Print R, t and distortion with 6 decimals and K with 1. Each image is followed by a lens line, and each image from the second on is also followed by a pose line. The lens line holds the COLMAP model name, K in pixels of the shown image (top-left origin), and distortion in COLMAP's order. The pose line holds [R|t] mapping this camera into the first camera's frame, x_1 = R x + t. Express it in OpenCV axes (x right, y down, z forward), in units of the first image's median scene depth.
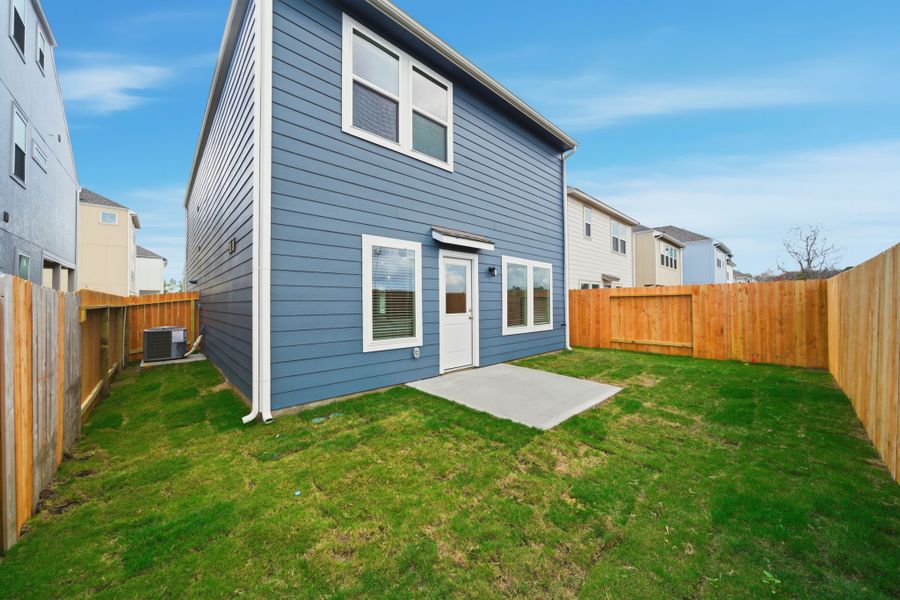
lens RADIAL K [[307.6, 0, 446.4], [0, 307.6, 303.1], [0, 0, 1]] dist [-0.000254, 0.000164]
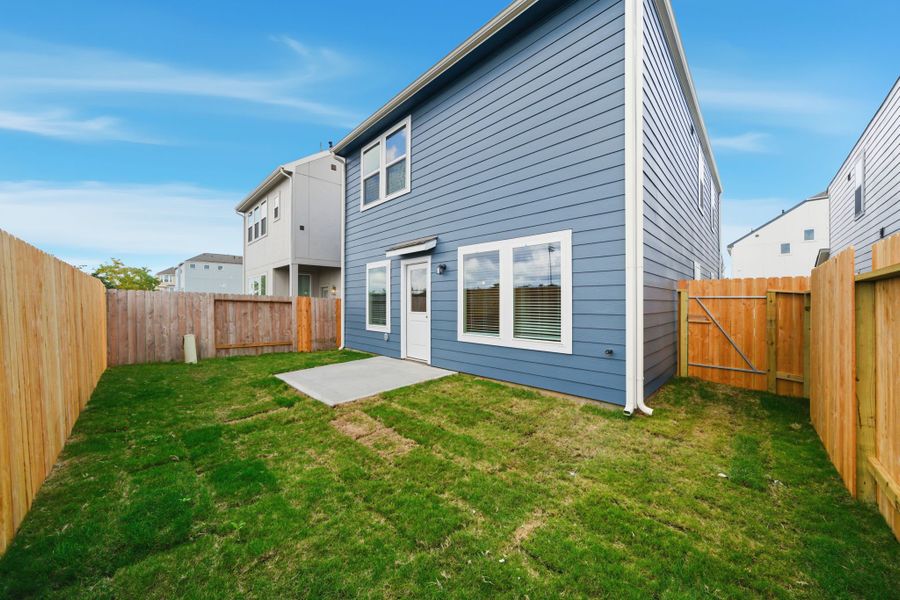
lens RADIAL K [[307.6, 0, 446.4], [0, 307.6, 303.1], [0, 0, 1]] dist [-0.000254, 0.000164]
pose [[0.059625, 0.010378, -0.998167, 1.114201], [0.001951, 0.999943, 0.010513, -0.010024], [0.998219, -0.002574, 0.059602, 0.983651]]
